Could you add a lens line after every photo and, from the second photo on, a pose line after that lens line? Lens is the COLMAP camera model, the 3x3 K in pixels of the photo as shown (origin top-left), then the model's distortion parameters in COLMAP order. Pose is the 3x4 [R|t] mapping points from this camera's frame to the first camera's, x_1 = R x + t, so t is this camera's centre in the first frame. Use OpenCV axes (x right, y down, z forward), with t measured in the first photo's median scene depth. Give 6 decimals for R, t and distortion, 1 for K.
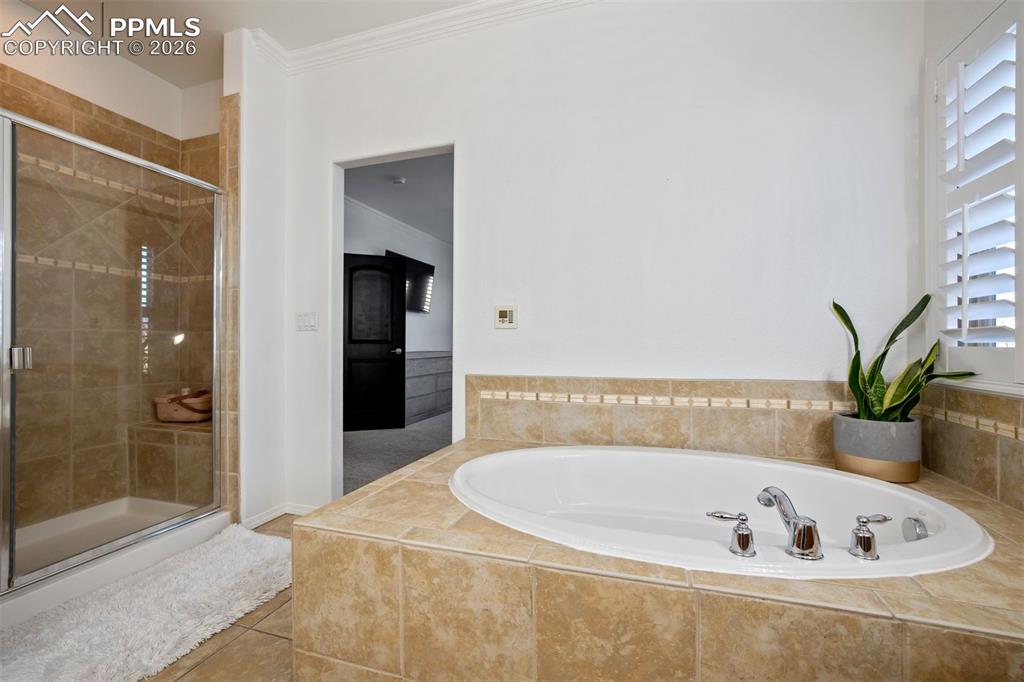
lens RADIAL K [[436.9, 0, 510.6], [0, 436.9, 340.6], [0, 0, 1]] dist [-0.038304, 0.014037]
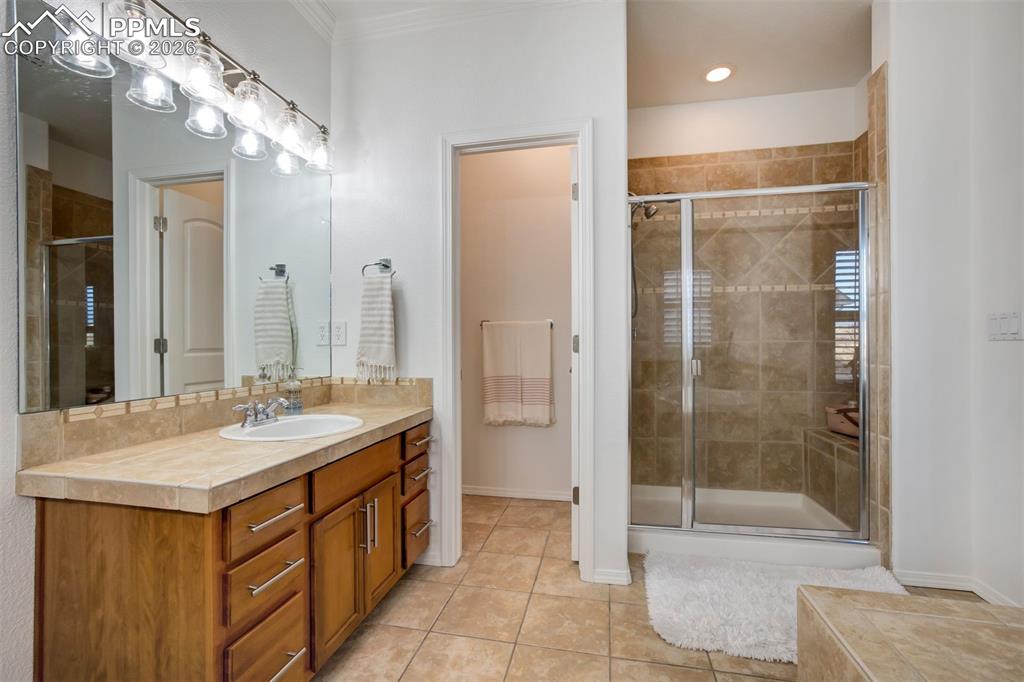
lens RADIAL K [[436.9, 0, 510.6], [0, 436.9, 340.6], [0, 0, 1]] dist [-0.038304, 0.014037]
pose [[0.086208, -0.005300, -0.996263, 0.140558], [0.011821, 0.999921, -0.004297, -0.031206], [0.996207, -0.011407, 0.086264, 0.180256]]
